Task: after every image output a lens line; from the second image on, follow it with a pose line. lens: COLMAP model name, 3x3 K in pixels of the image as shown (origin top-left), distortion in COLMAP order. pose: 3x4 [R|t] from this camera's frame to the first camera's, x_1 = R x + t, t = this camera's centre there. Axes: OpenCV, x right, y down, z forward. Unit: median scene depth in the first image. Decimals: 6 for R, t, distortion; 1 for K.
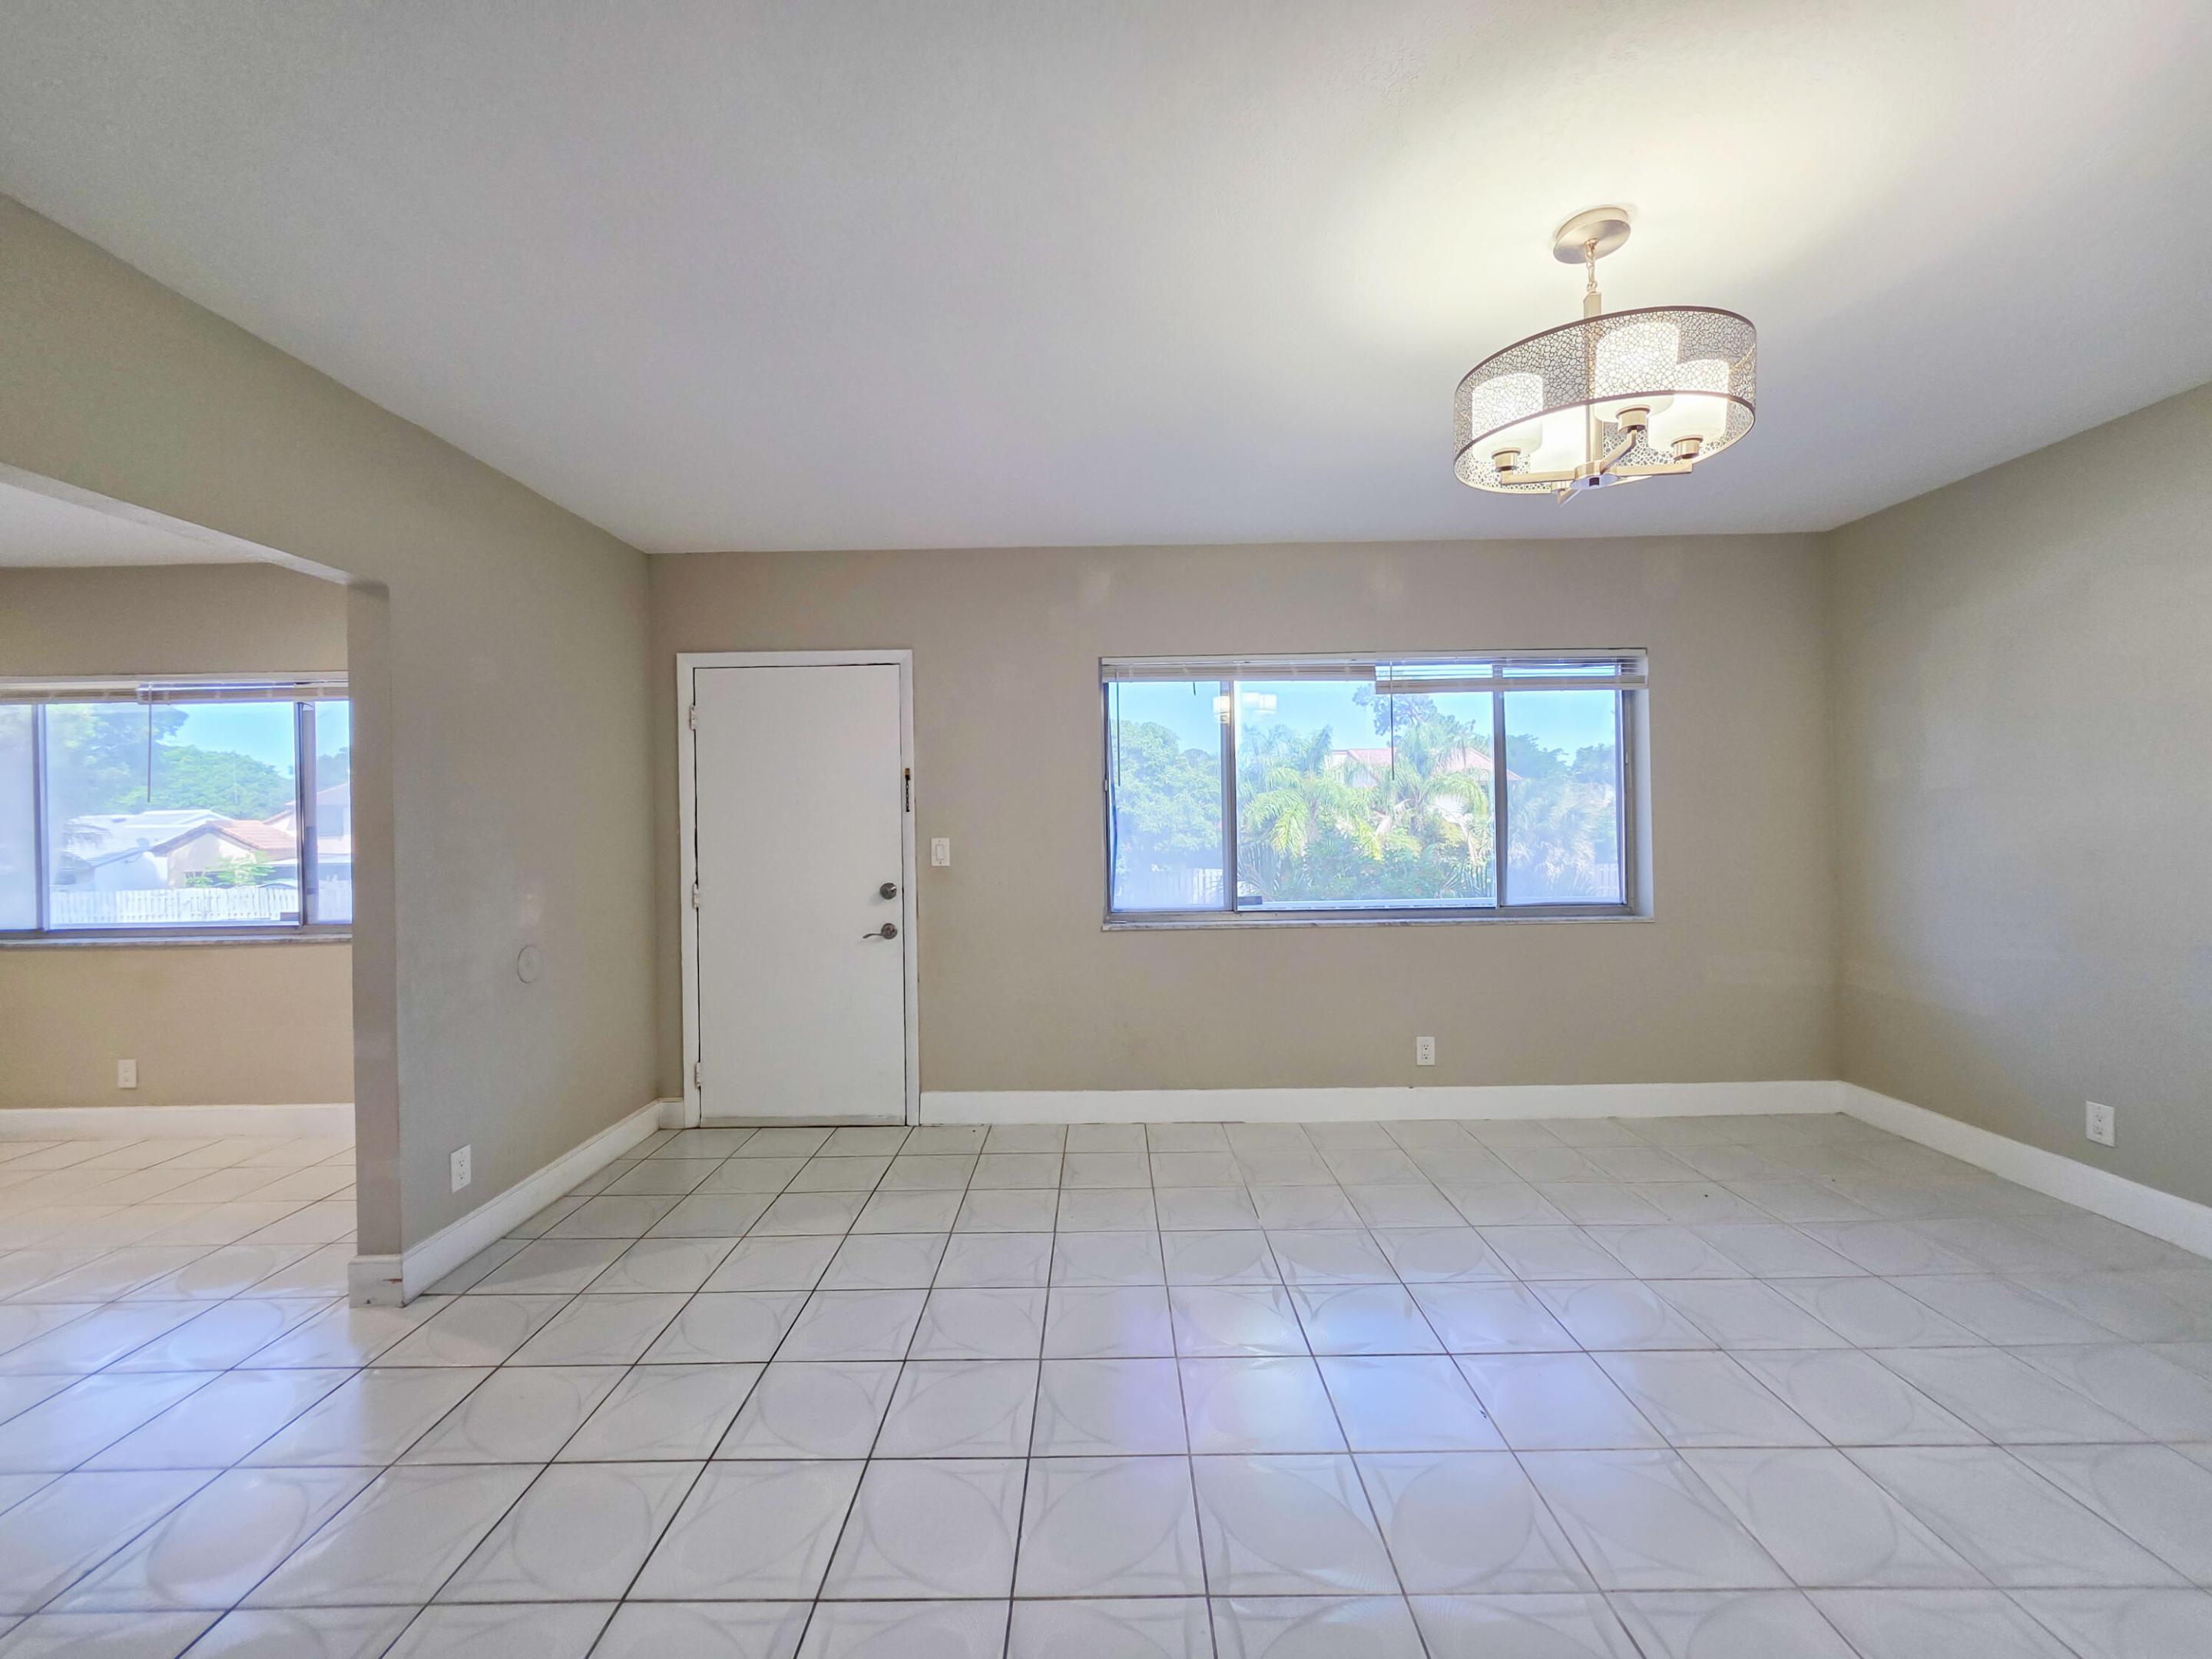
lens RADIAL K [[885.1, 0, 1097.3], [0, 885.1, 817.7], [0, 0, 1]] dist [0.000208, 0.000678]
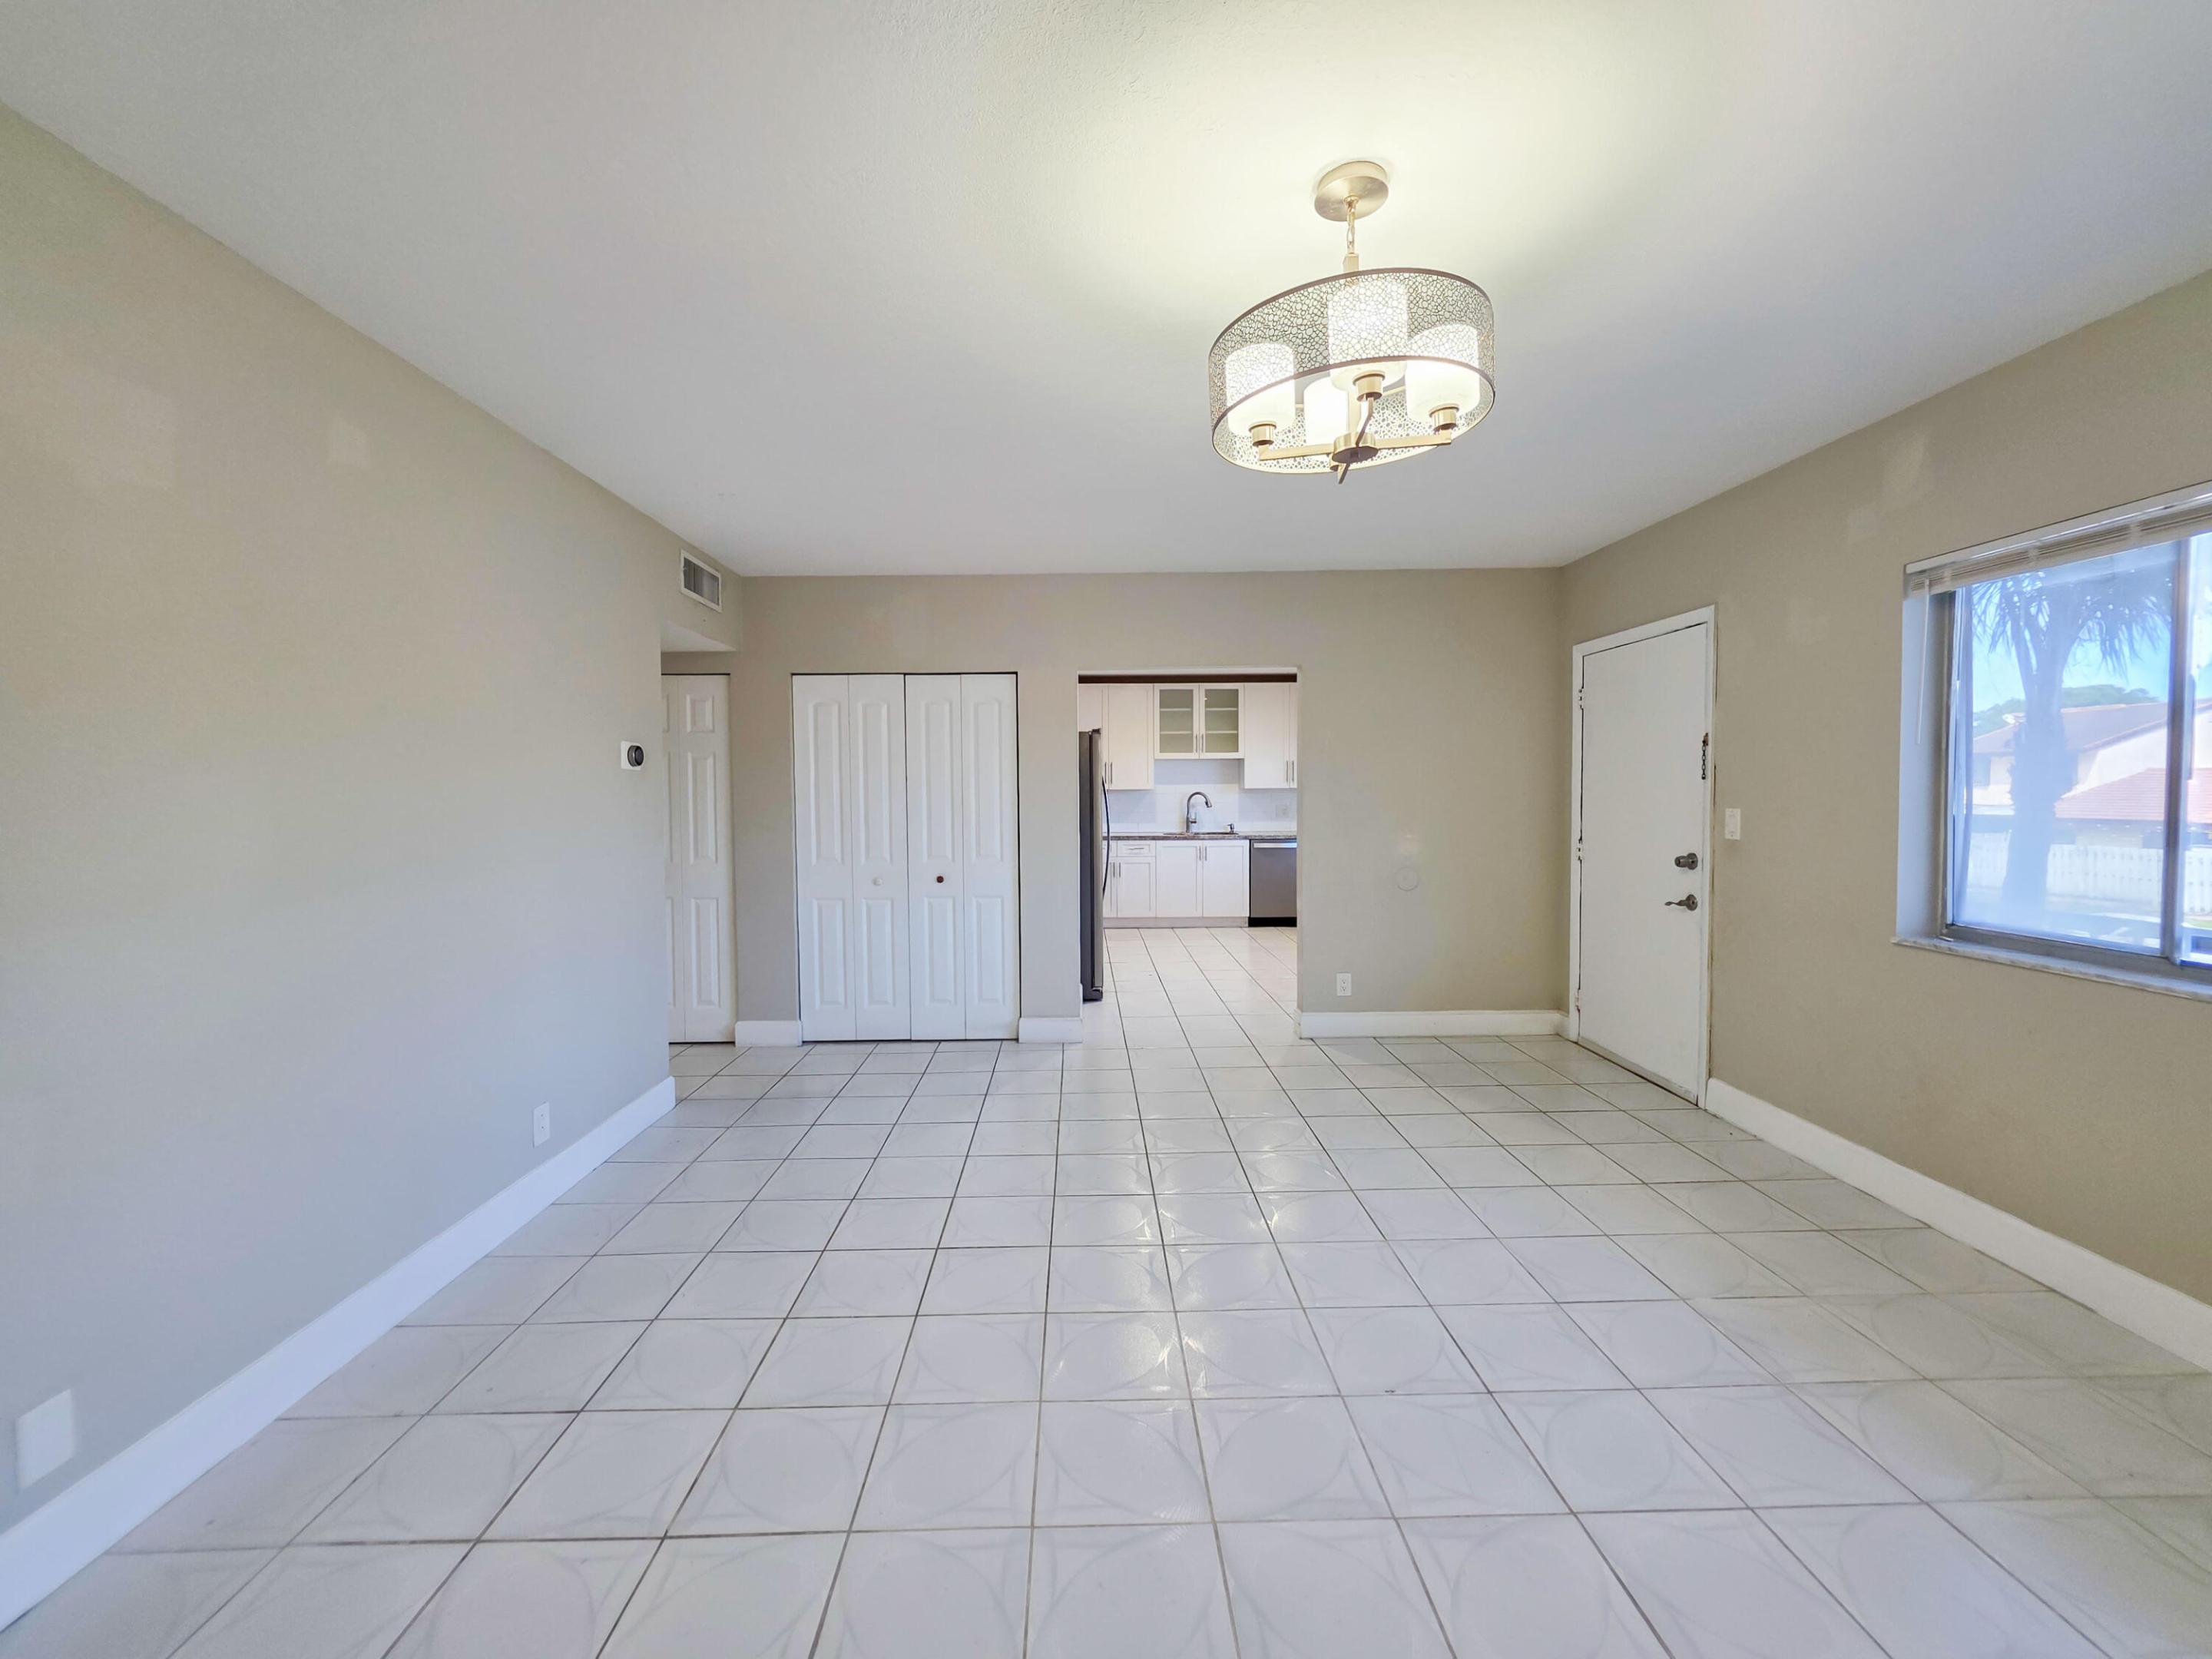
lens RADIAL K [[885.1, 0, 1097.3], [0, 885.1, 817.7], [0, 0, 1]] dist [0.000208, 0.000678]
pose [[0.030127, 0.046506, -0.998464, 0.711184], [0.010088, 0.998852, 0.046828, -0.016546], [0.999495, -0.011483, 0.029623, 0.322635]]
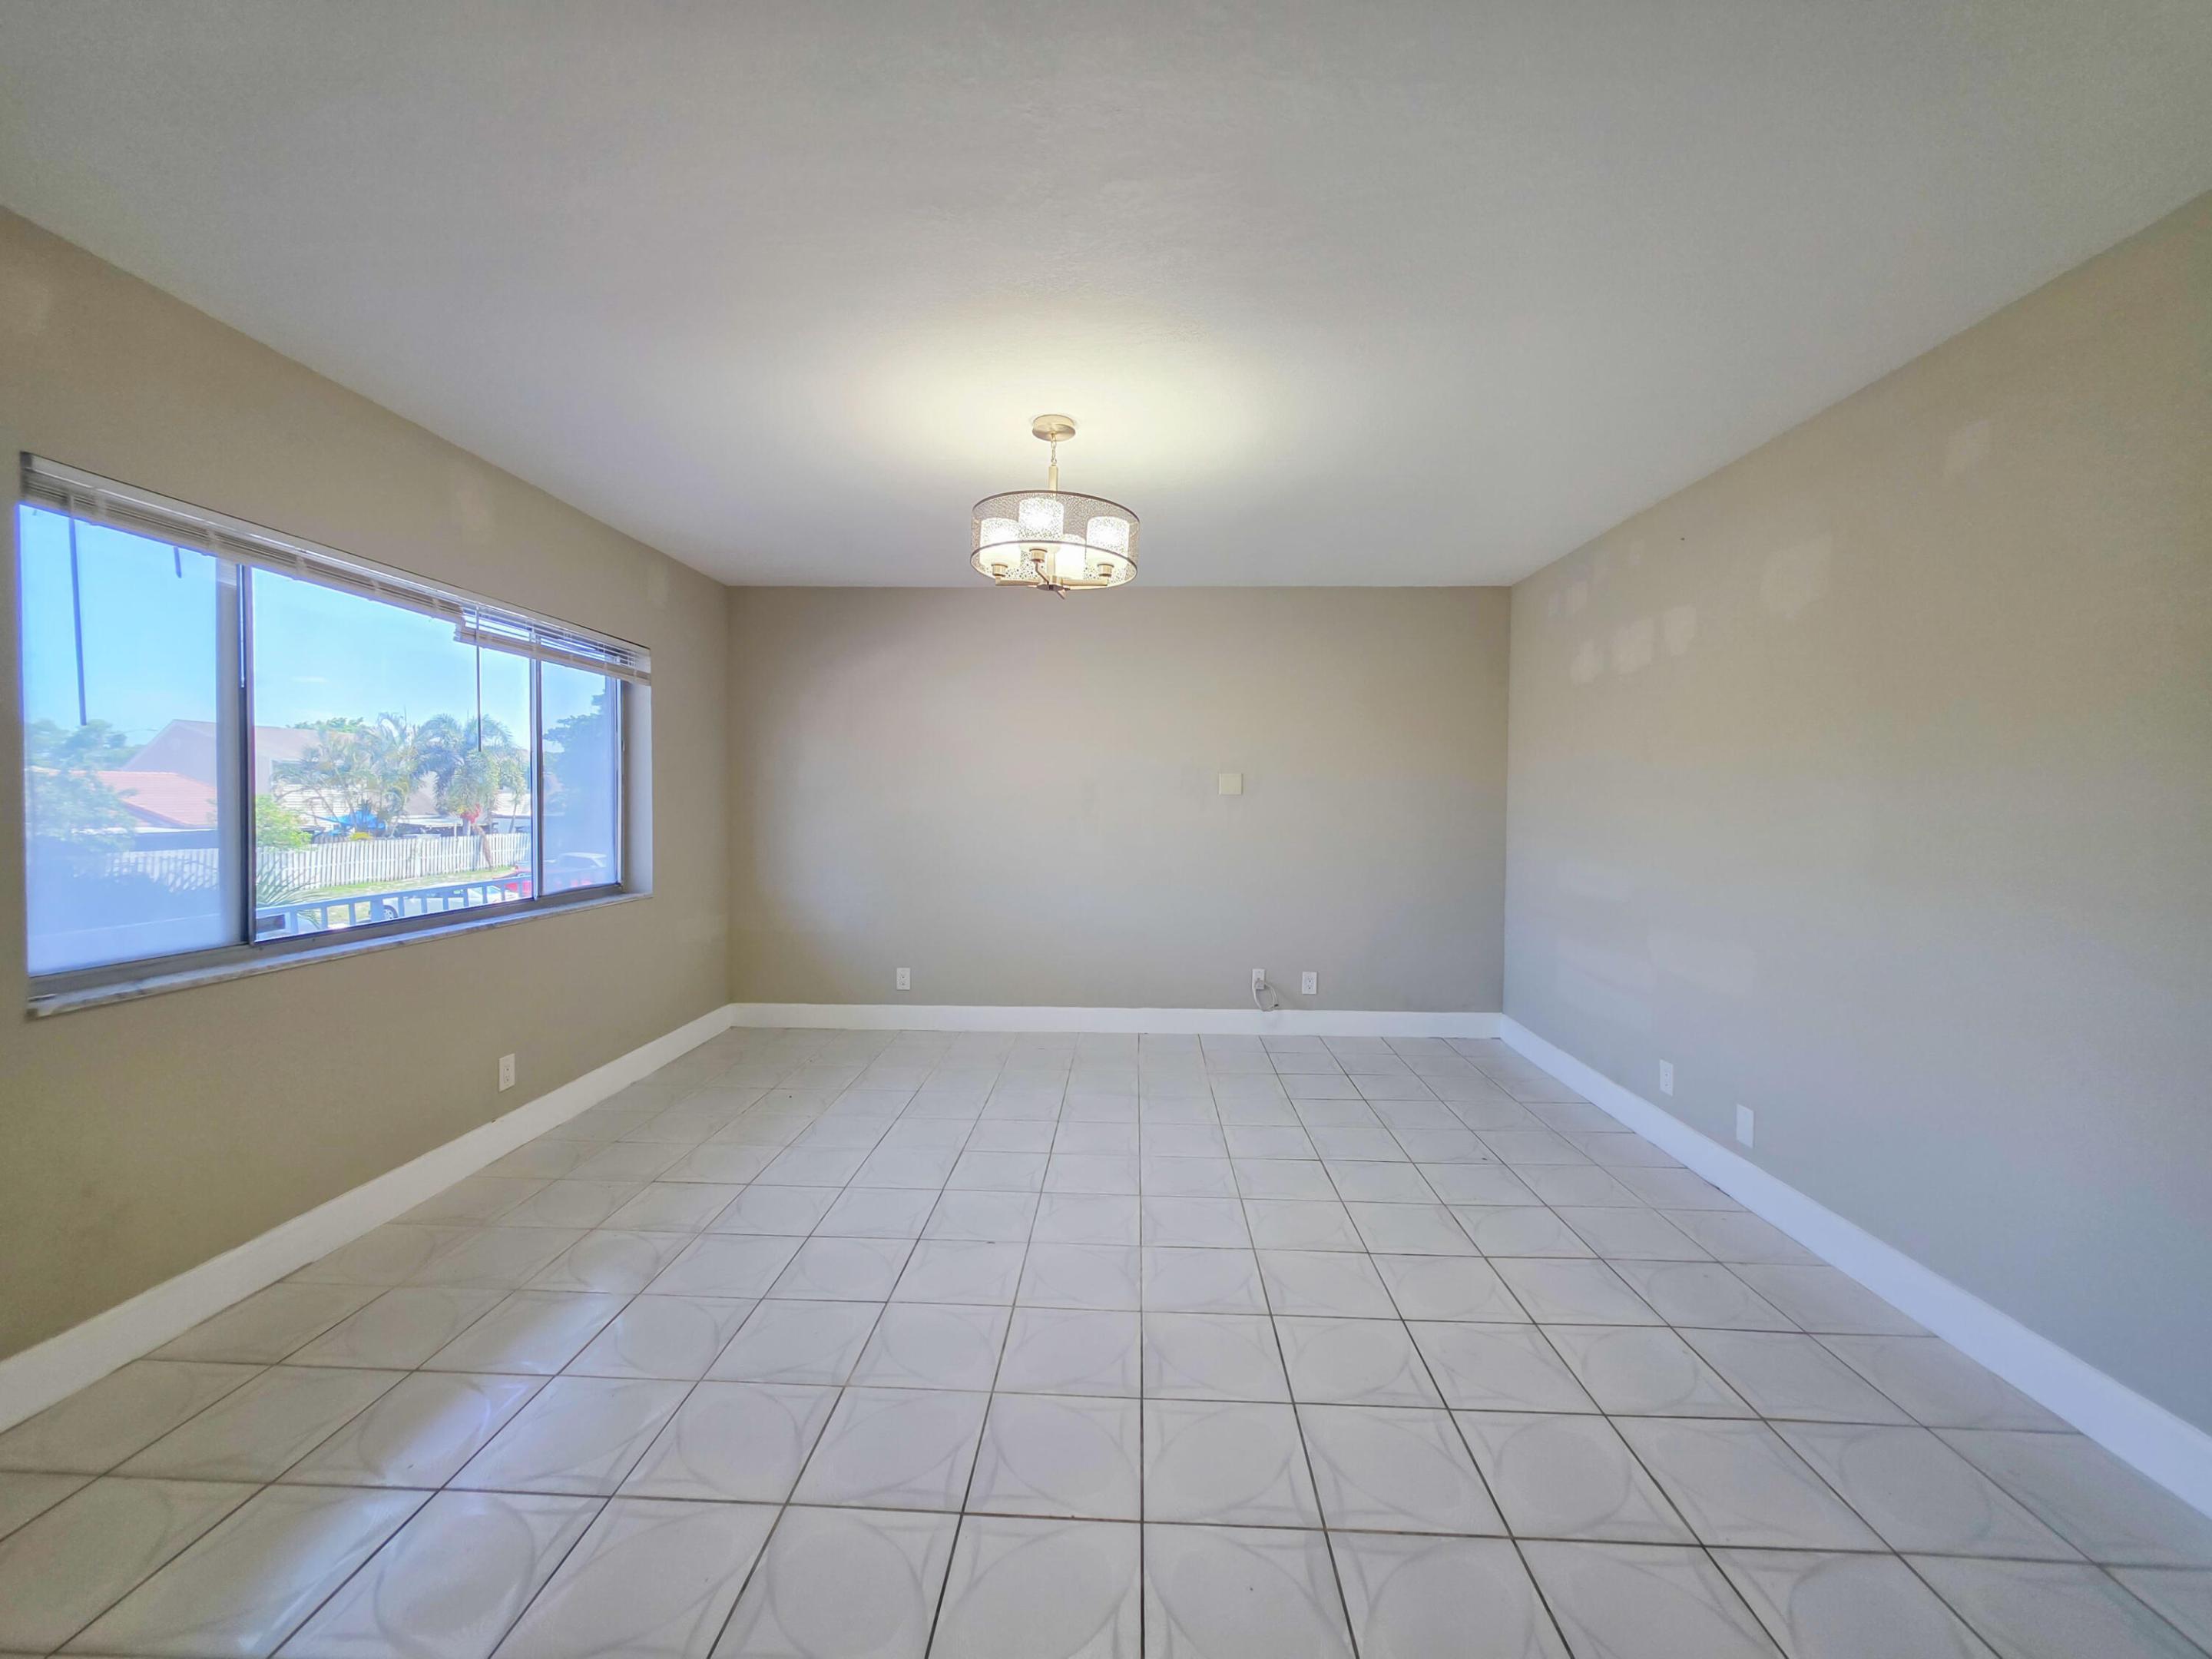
lens RADIAL K [[885.1, 0, 1097.3], [0, 885.1, 817.7], [0, 0, 1]] dist [0.000208, 0.000678]
pose [[0.036027, -0.001903, 0.999349, -0.458082], [-0.013646, 0.999904, 0.002396, 0.008075], [-0.999258, -0.013723, 0.035997, 0.399804]]
